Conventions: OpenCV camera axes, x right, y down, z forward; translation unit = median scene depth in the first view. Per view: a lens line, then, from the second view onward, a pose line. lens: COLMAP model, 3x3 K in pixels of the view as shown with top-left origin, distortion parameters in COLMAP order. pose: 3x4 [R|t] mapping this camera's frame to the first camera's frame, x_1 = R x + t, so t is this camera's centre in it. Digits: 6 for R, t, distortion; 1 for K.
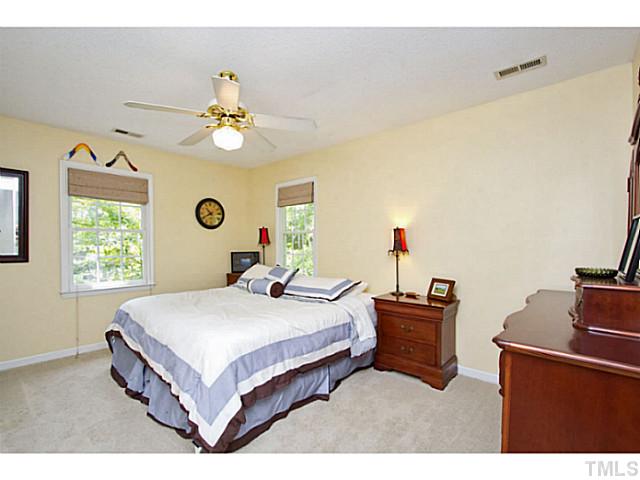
lens RADIAL K [[298.8, 0, 315.1], [0, 298.8, 246.8], [0, 0, 1]] dist [-0.002267, -0.000386]
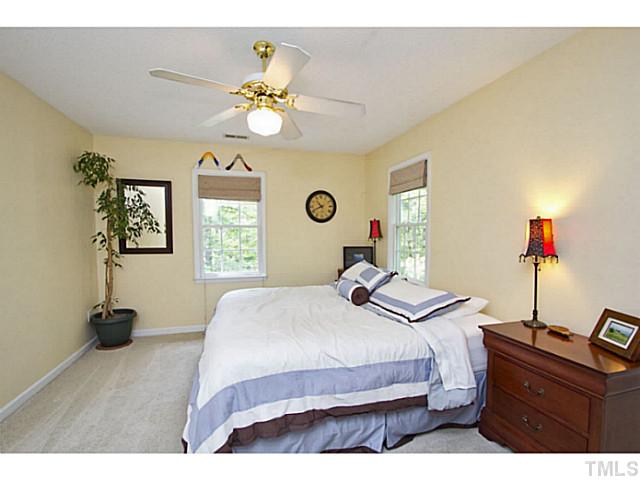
lens RADIAL K [[298.8, 0, 315.1], [0, 298.8, 246.8], [0, 0, 1]] dist [-0.002267, -0.000386]
pose [[0.847851, 0.023660, -0.529707, 0.216553], [-0.003098, 0.999208, 0.039673, -0.028060], [0.530226, -0.031995, 0.847252, 0.241751]]
